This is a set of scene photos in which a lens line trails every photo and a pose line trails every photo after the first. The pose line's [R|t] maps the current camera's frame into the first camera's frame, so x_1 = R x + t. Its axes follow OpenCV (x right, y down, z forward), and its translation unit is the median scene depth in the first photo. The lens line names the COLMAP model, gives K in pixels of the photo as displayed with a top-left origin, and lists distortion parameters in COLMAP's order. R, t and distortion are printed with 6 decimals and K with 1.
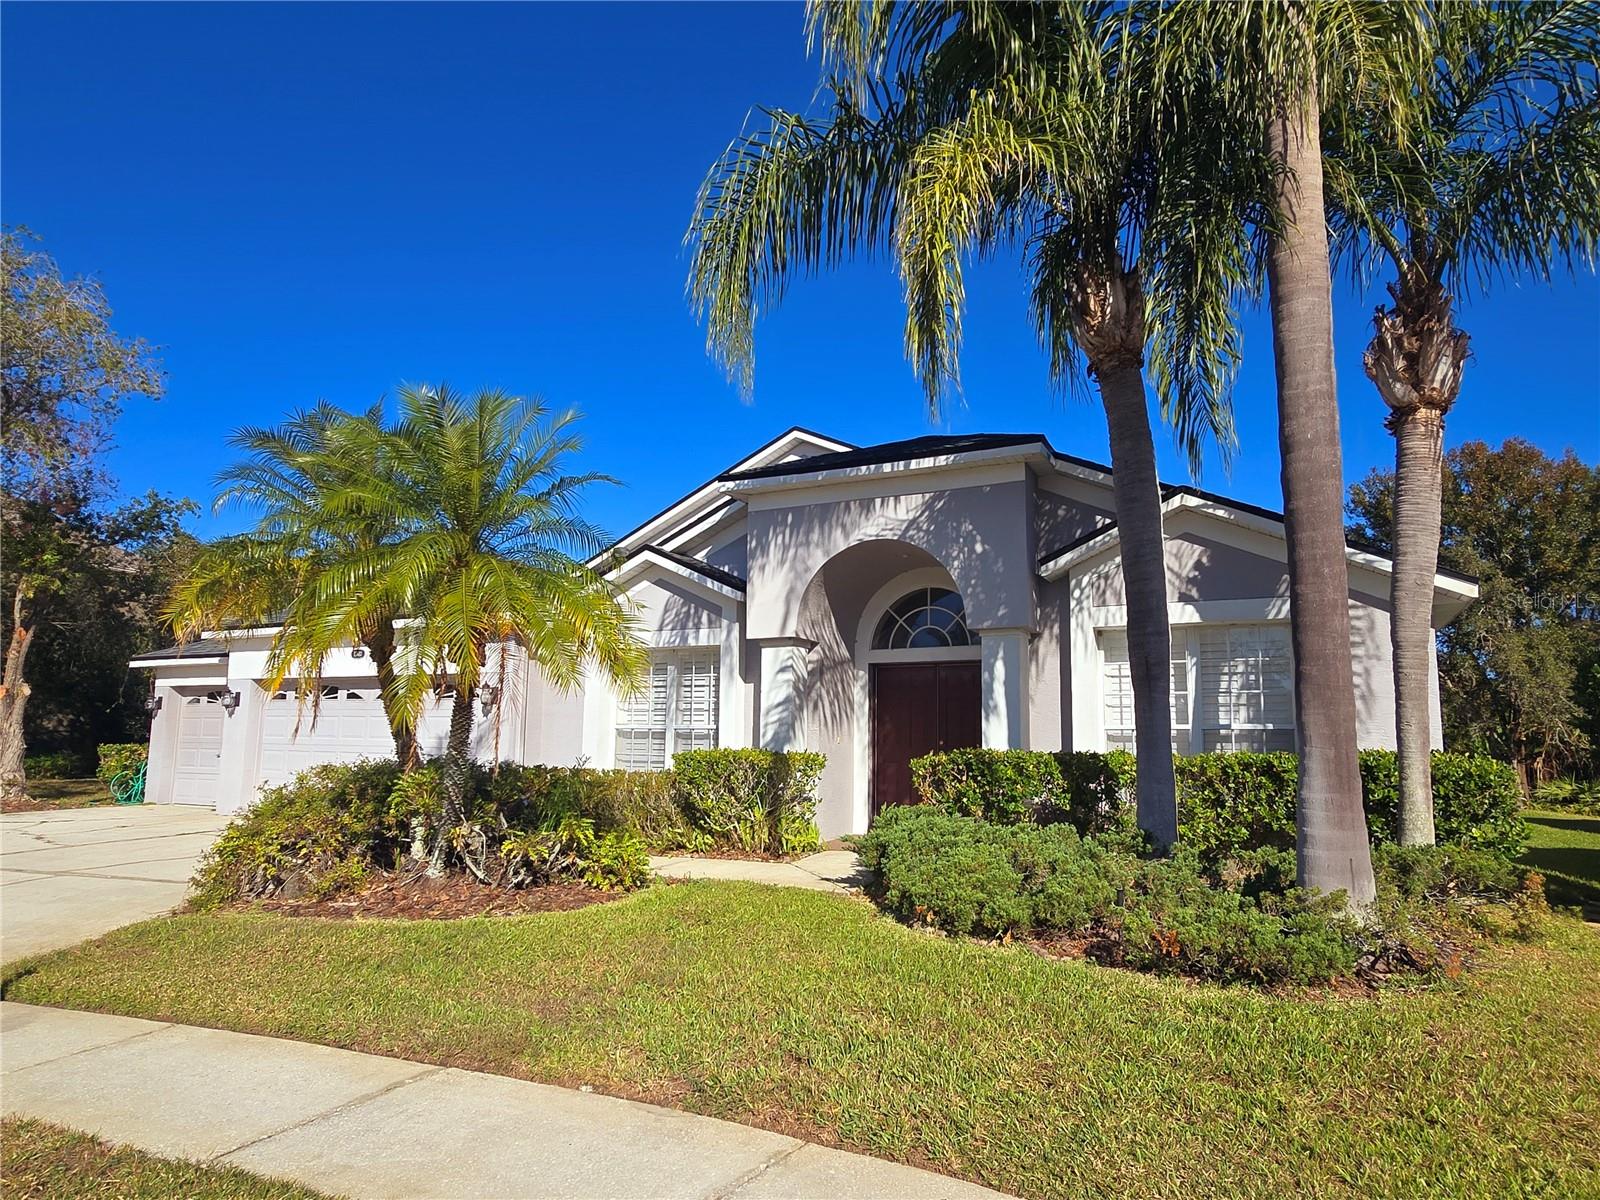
lens RADIAL K [[981.4, 0, 800.0], [0, 981.4, 600.0], [0, 0, 1]] dist [0.000826, 0.000505]
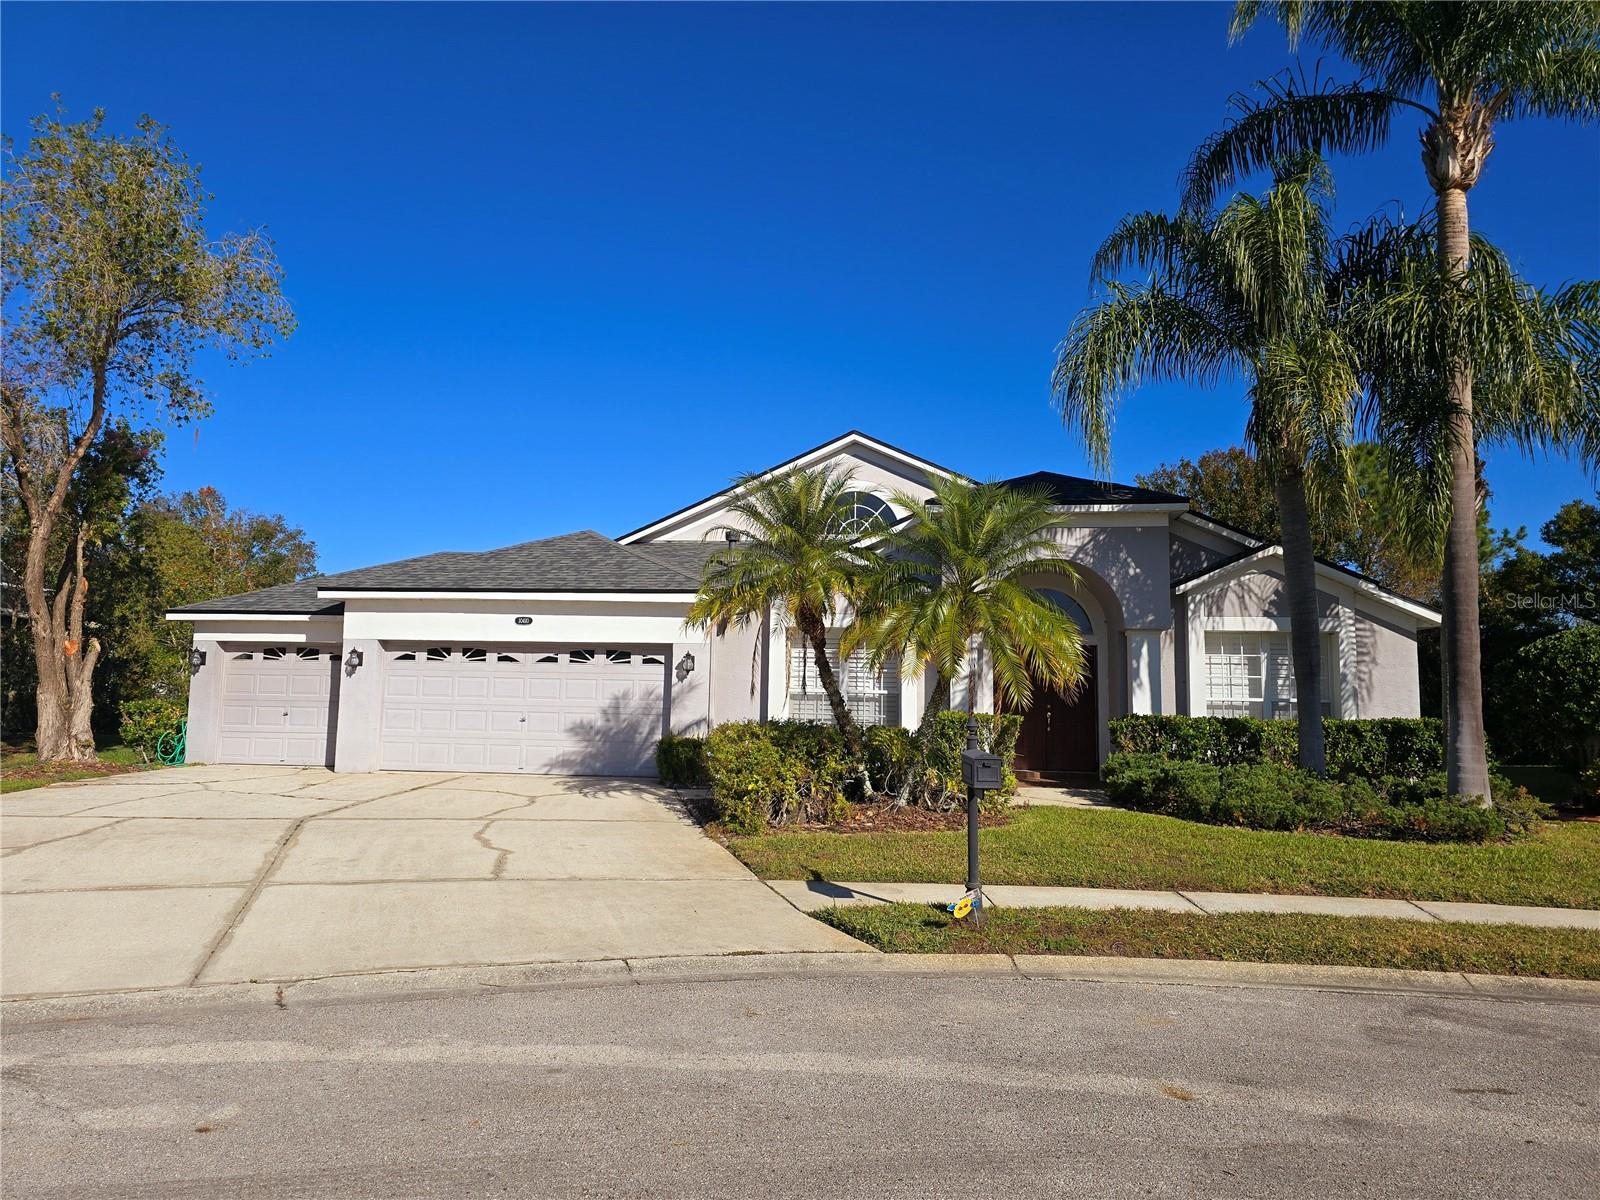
lens RADIAL K [[1083.1, 0, 800.0], [0, 1083.1, 600.0], [0, 0, 1]] dist [0.055855, 0.000386]
pose [[0.944615, 0.036572, 0.326138, -0.760137], [-0.056193, 0.997120, 0.050941, -0.063363], [-0.323335, -0.066446, 0.943949, -0.313675]]
